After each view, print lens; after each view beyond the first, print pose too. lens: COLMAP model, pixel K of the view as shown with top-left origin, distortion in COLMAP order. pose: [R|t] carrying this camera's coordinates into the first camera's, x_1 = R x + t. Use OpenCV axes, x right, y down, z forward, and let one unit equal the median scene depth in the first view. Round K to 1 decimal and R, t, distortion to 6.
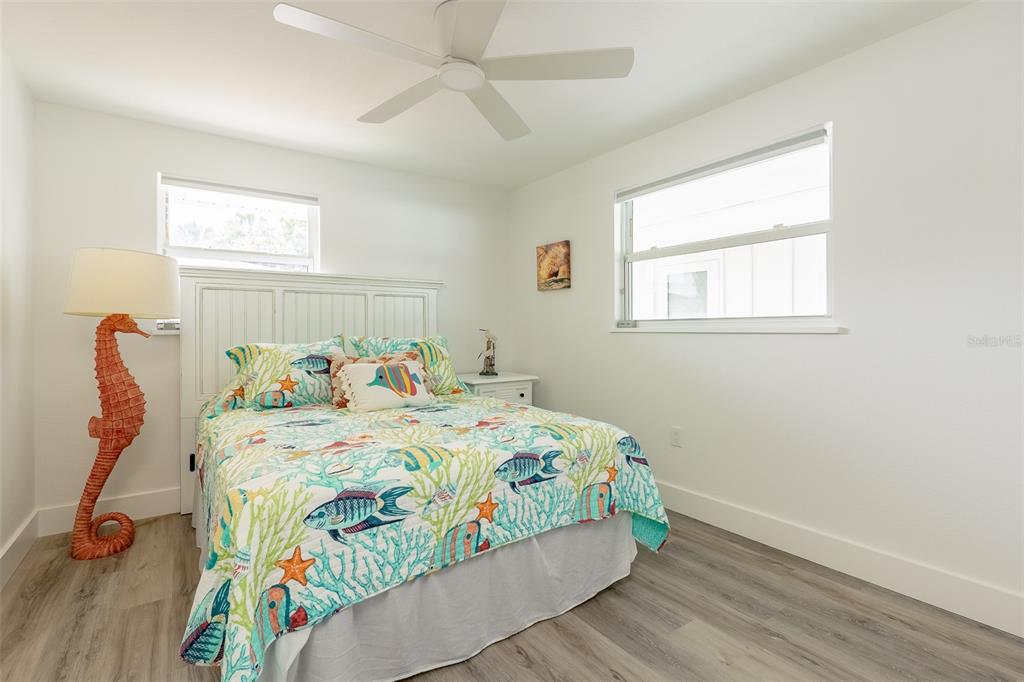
lens RADIAL K [[473.6, 0, 512.1], [0, 473.6, 333.6], [0, 0, 1]] dist [-0.009486, -0.000071]
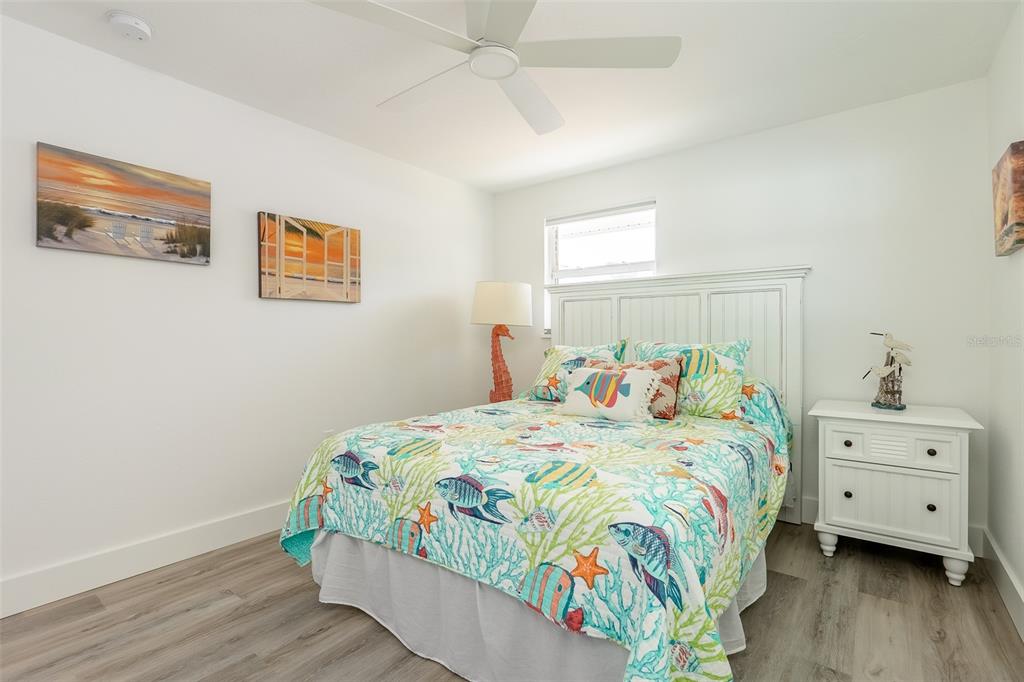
lens RADIAL K [[473.6, 0, 512.0], [0, 473.6, 340.1], [0, 0, 1]] dist [-0.009486, -0.000071]
pose [[0.299866, 0.010854, -0.953920, 0.849797], [-0.005228, 0.999939, 0.009735, -0.006312], [0.953967, 0.002068, 0.299904, 0.798773]]
